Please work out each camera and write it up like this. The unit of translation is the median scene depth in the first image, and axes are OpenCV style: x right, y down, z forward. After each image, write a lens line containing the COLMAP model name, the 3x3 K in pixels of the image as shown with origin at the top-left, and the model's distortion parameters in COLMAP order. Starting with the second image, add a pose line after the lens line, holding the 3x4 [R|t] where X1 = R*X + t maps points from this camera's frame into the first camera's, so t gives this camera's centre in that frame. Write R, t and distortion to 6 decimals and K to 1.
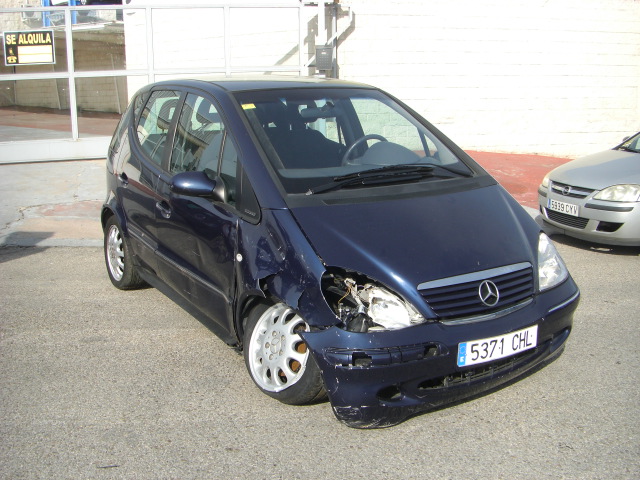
lens RADIAL K [[731.3, 0, 320.0], [0, 731.3, 240.0], [0, 0, 1]] dist [-0.215805, 0.205523]
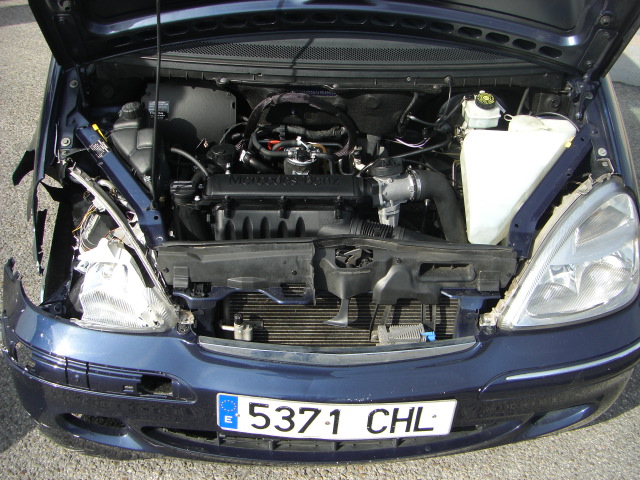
lens RADIAL K [[731.3, 0, 320.0], [0, 731.3, 240.0], [0, 0, 1]] dist [-0.215805, 0.205523]
pose [[0.852340, 0.313017, -0.418970, 0.401216], [-0.152332, 0.914964, 0.373680, -0.139202], [0.500311, -0.254680, 0.827543, 0.615653]]
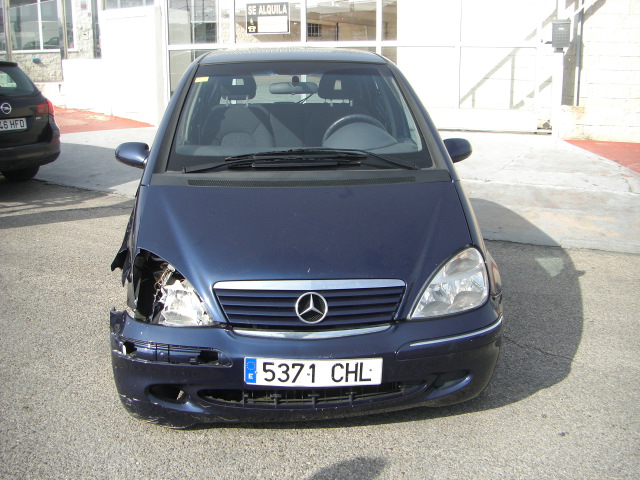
lens RADIAL K [[731.3, 0, 320.0], [0, 731.3, 240.0], [0, 0, 1]] dist [-0.215805, 0.205523]
pose [[0.875847, 0.128195, -0.465251, 0.619628], [-0.112411, 0.991748, 0.061650, -0.056448], [0.469315, -0.001696, 0.883029, 0.258784]]
